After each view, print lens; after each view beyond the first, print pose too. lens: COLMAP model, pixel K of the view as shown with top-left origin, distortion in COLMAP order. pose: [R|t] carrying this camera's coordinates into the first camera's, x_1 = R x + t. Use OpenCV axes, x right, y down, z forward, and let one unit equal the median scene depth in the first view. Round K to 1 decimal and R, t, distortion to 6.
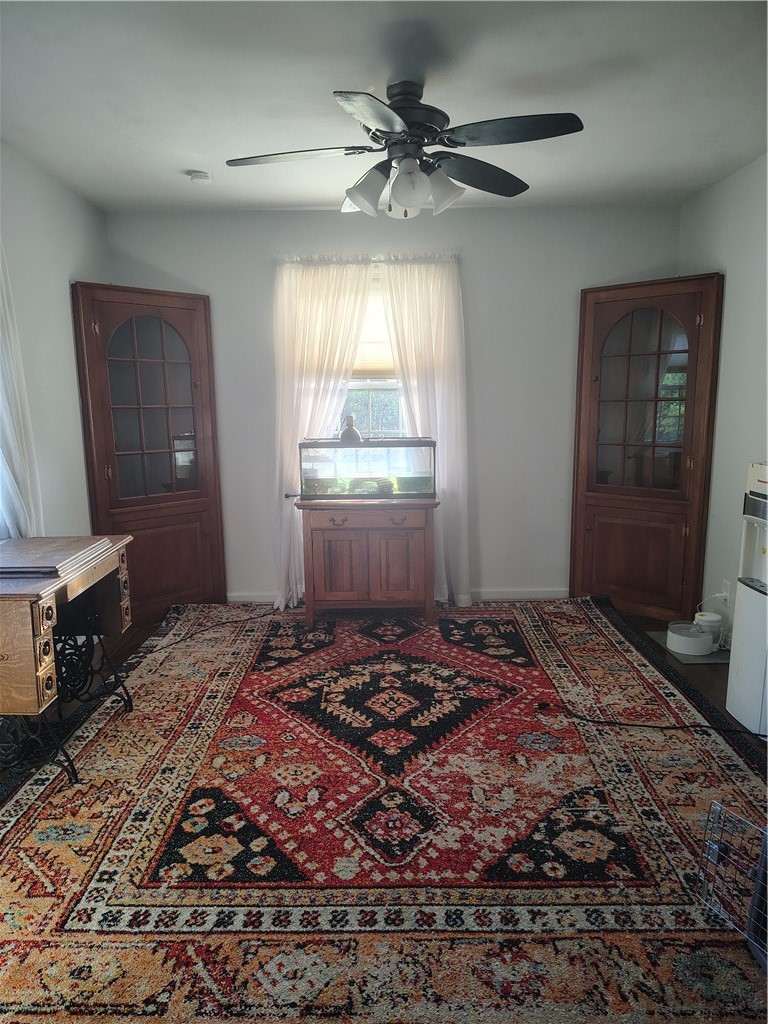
lens RADIAL K [[713.7, 0, 377.9], [0, 713.7, 513.7], [0, 0, 1]] dist [0.041720, -0.042722]
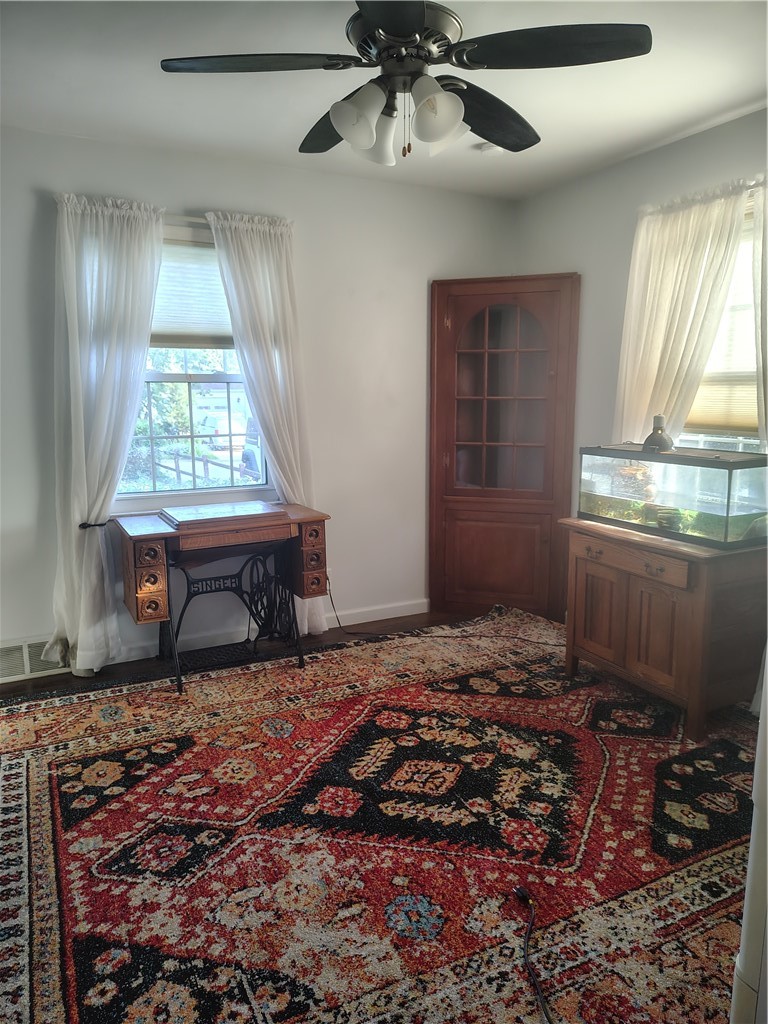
lens RADIAL K [[713.7, 0, 383.9], [0, 713.7, 509.1], [0, 0, 1]] dist [0.041720, -0.042722]
pose [[0.446424, 0.158812, -0.880616, 0.663777], [-0.142179, 0.984211, 0.105418, -0.109208], [0.883454, 0.078144, 0.461955, 0.569807]]
